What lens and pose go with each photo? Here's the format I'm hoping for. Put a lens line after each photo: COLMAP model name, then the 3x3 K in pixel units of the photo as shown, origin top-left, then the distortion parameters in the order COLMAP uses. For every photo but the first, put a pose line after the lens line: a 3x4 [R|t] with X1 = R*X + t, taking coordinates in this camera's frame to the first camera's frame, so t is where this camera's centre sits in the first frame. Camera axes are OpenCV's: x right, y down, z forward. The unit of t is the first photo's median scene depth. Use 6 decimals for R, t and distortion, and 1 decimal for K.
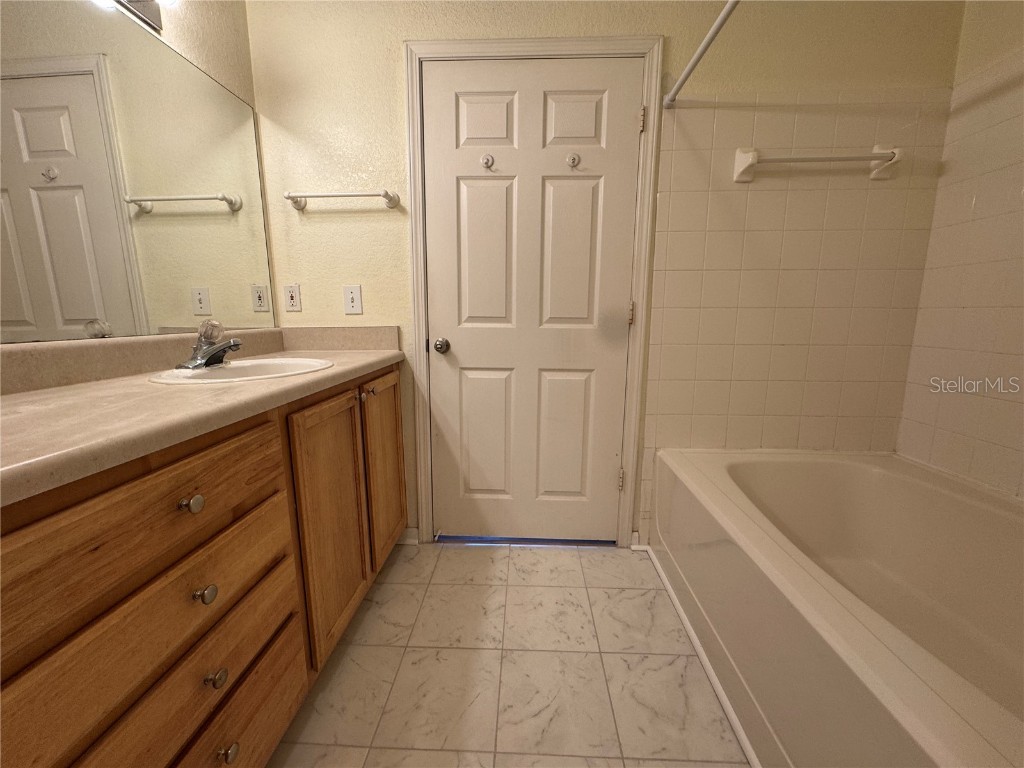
lens RADIAL K [[409.9, 0, 512.0], [0, 409.9, 384.0], [0, 0, 1]] dist [-0.003243, 0.000251]
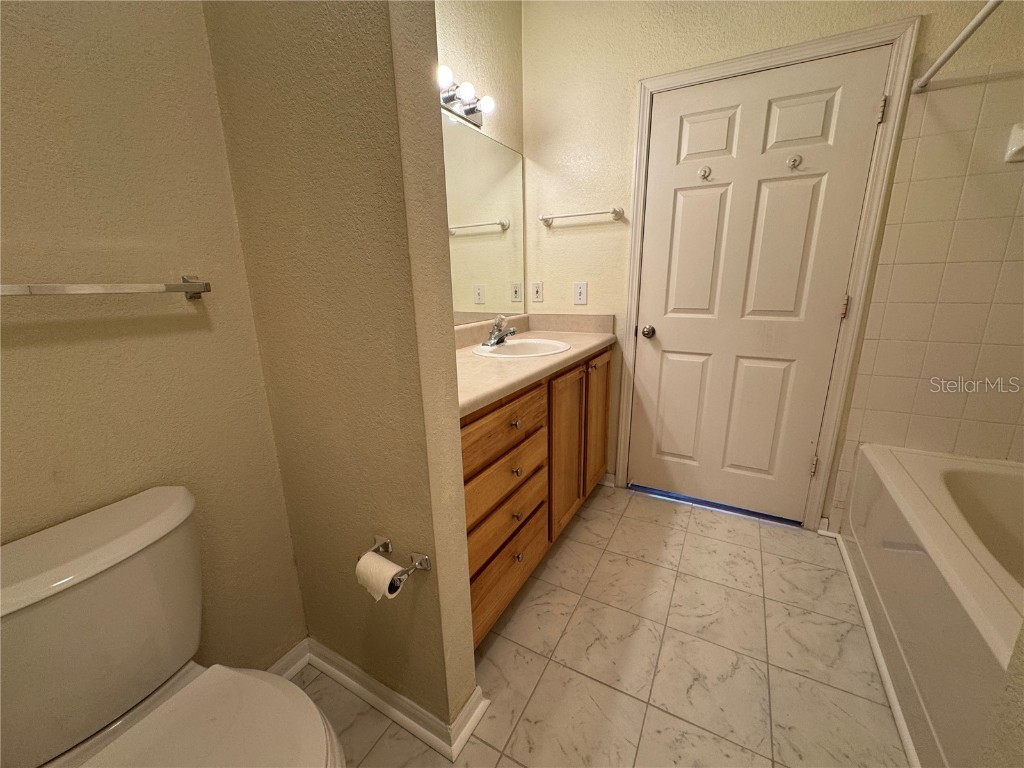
lens RADIAL K [[409.9, 0, 512.0], [0, 409.9, 384.0], [0, 0, 1]] dist [-0.003243, 0.000251]
pose [[0.893921, 0.095092, -0.438022, 0.015941], [-0.058839, 0.993675, 0.095641, -0.033993], [0.444346, -0.059722, 0.893862, -0.299506]]
